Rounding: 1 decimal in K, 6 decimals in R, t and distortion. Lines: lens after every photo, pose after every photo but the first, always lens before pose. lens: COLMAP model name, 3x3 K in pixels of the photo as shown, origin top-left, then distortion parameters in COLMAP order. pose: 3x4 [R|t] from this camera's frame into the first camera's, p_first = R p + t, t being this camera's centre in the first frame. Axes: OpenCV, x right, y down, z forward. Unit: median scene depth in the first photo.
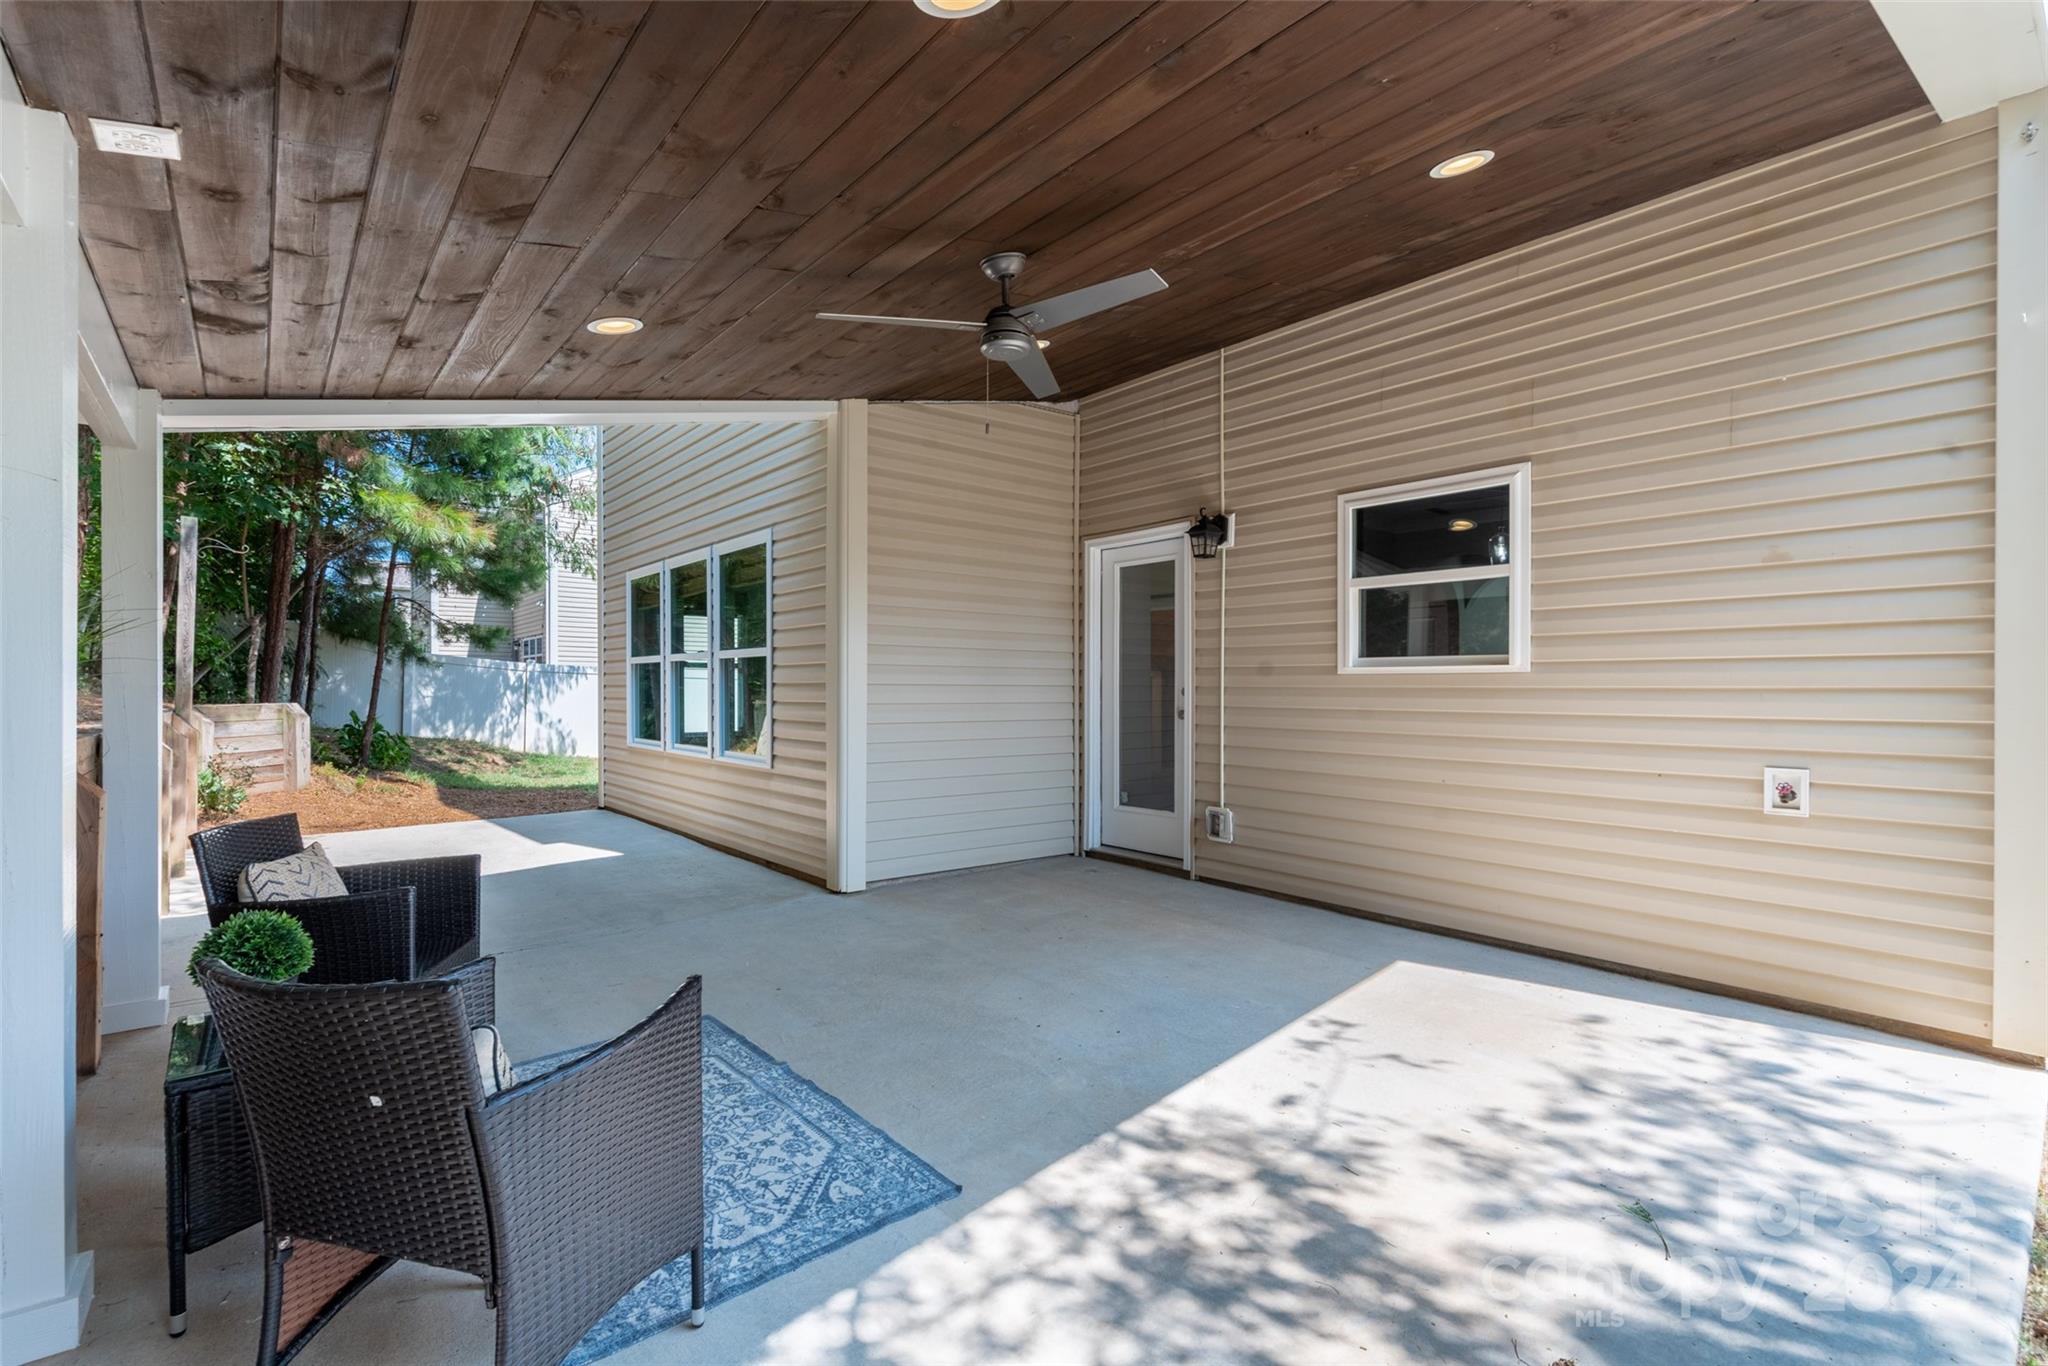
lens RADIAL K [[938.4, 0, 1010.0], [0, 938.4, 681.3], [0, 0, 1]] dist [0.005469, -0.000059]
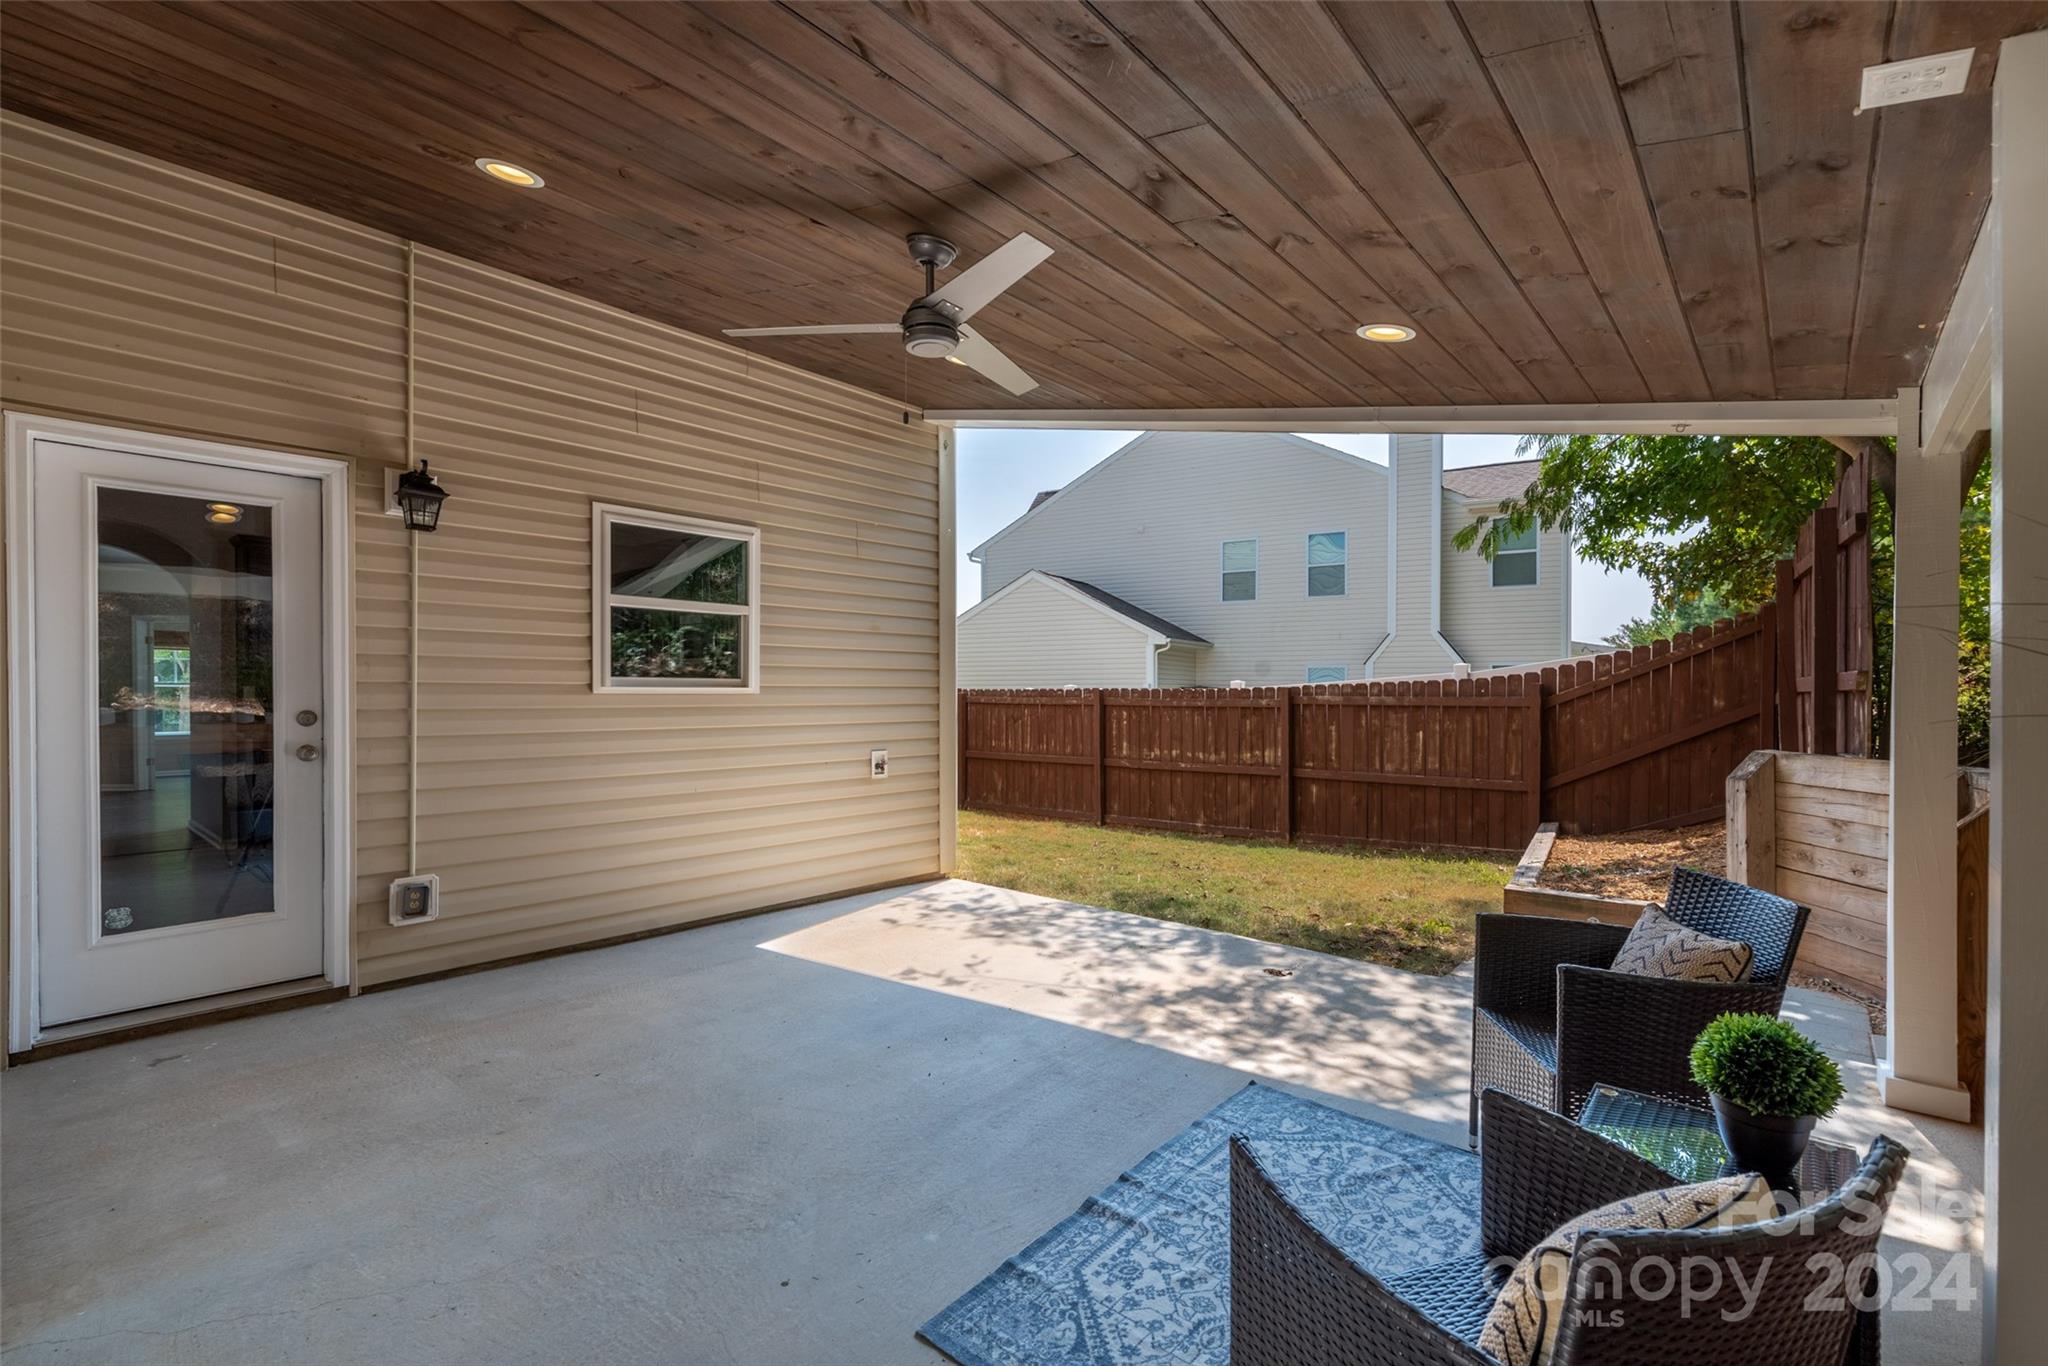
lens RADIAL K [[926.2, 0, 1008.9], [0, 926.2, 694.8], [0, 0, 1]] dist [0.010727, 0.000014]
pose [[-0.181074, -0.007016, 0.983444, -1.256278], [-0.008677, 0.999947, 0.005536, -0.030399], [-0.983431, -0.007531, -0.181126, 1.507864]]
